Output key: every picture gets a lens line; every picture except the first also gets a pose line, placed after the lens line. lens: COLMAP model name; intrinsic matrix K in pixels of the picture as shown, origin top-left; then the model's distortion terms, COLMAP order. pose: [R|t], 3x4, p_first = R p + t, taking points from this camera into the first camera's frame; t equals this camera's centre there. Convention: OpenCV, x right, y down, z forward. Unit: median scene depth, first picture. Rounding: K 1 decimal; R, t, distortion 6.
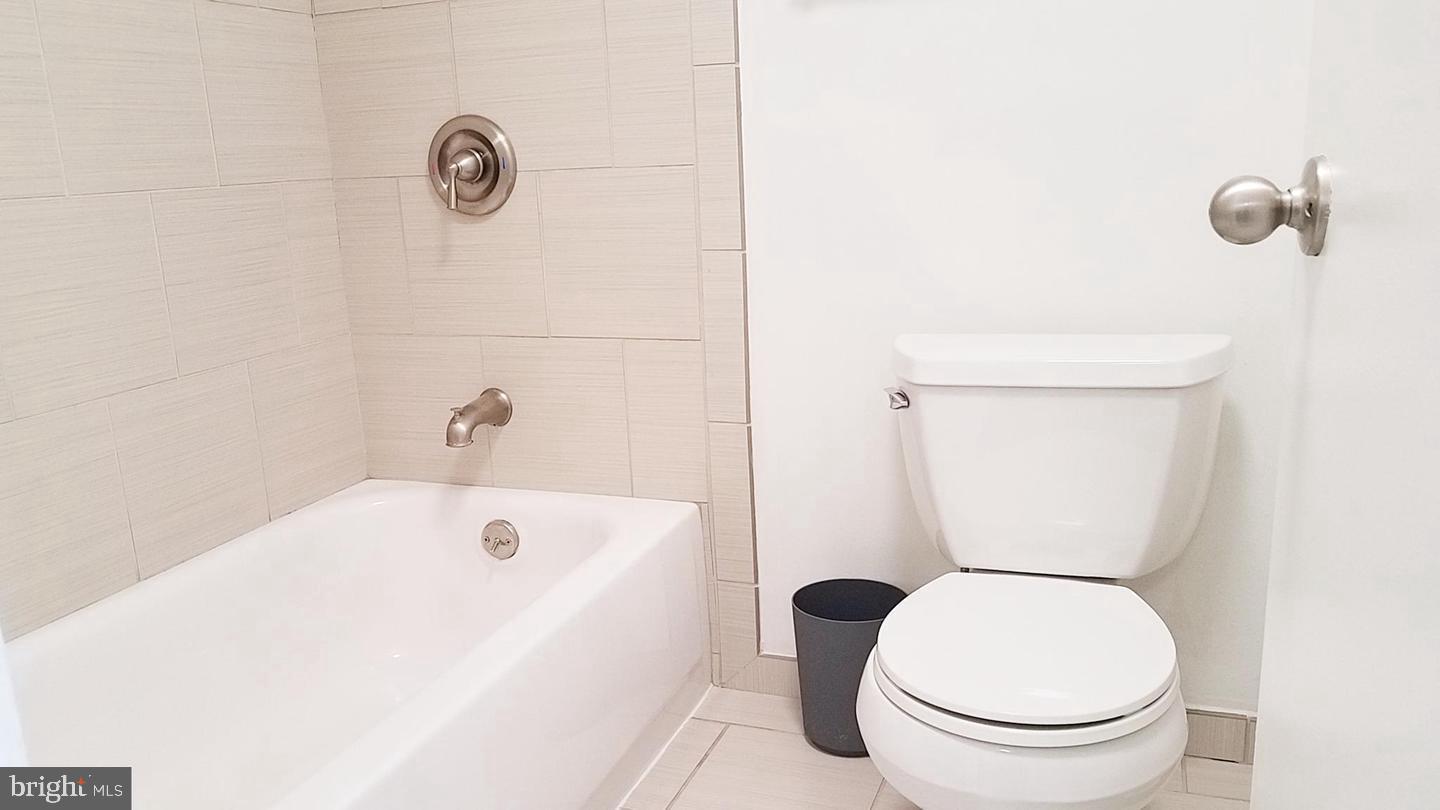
lens RADIAL K [[1118.7, 0, 715.6], [0, 1118.7, 430.1], [0, 0, 1]] dist [-0.058171, 0.042283]
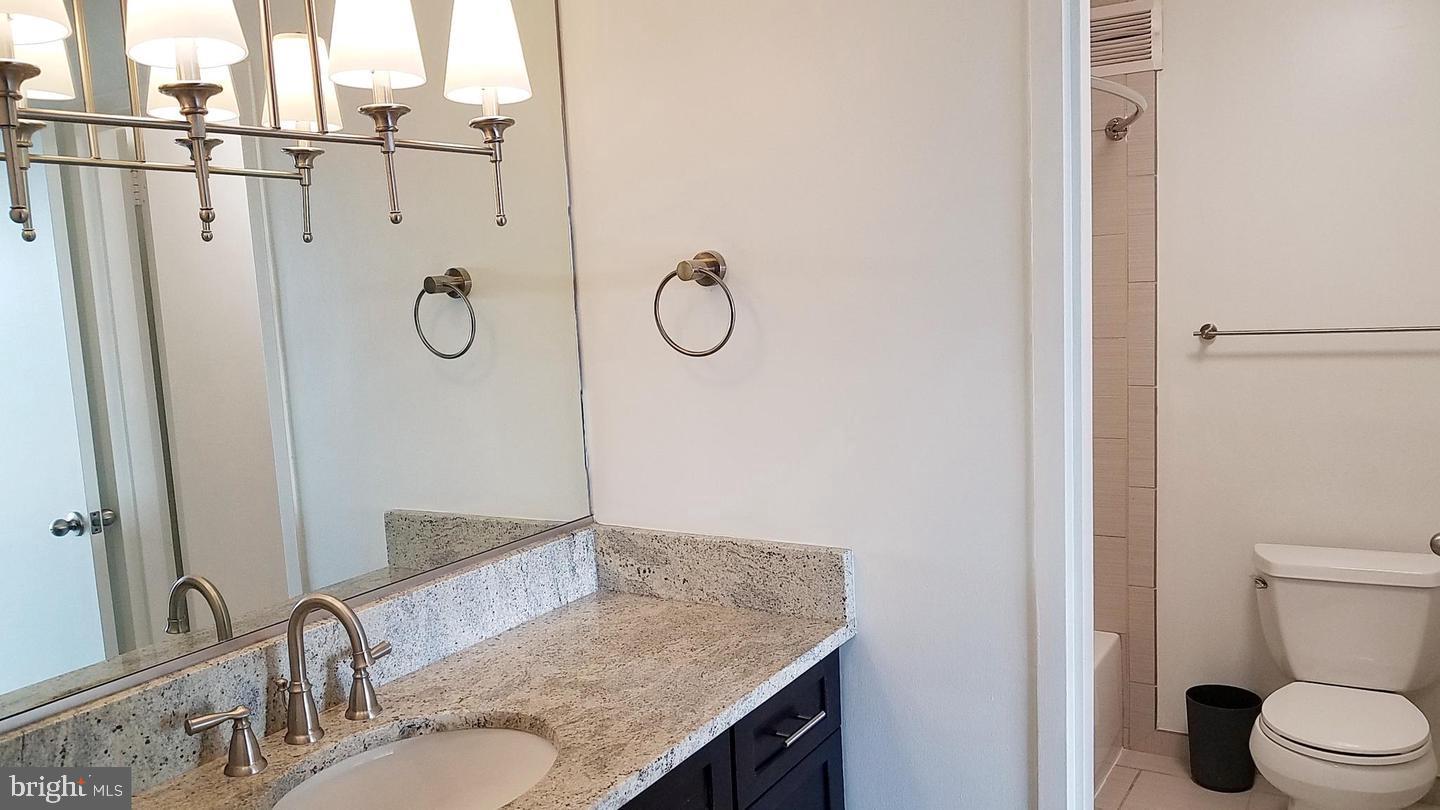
lens RADIAL K [[1118.7, 0, 715.6], [0, 1118.7, 430.1], [0, 0, 1]] dist [-0.058171, 0.042283]
pose [[0.978731, 0.006962, -0.205030, -0.319765], [-0.025489, 0.995807, -0.087862, -0.090793], [0.203559, 0.091219, 0.974804, -0.900893]]
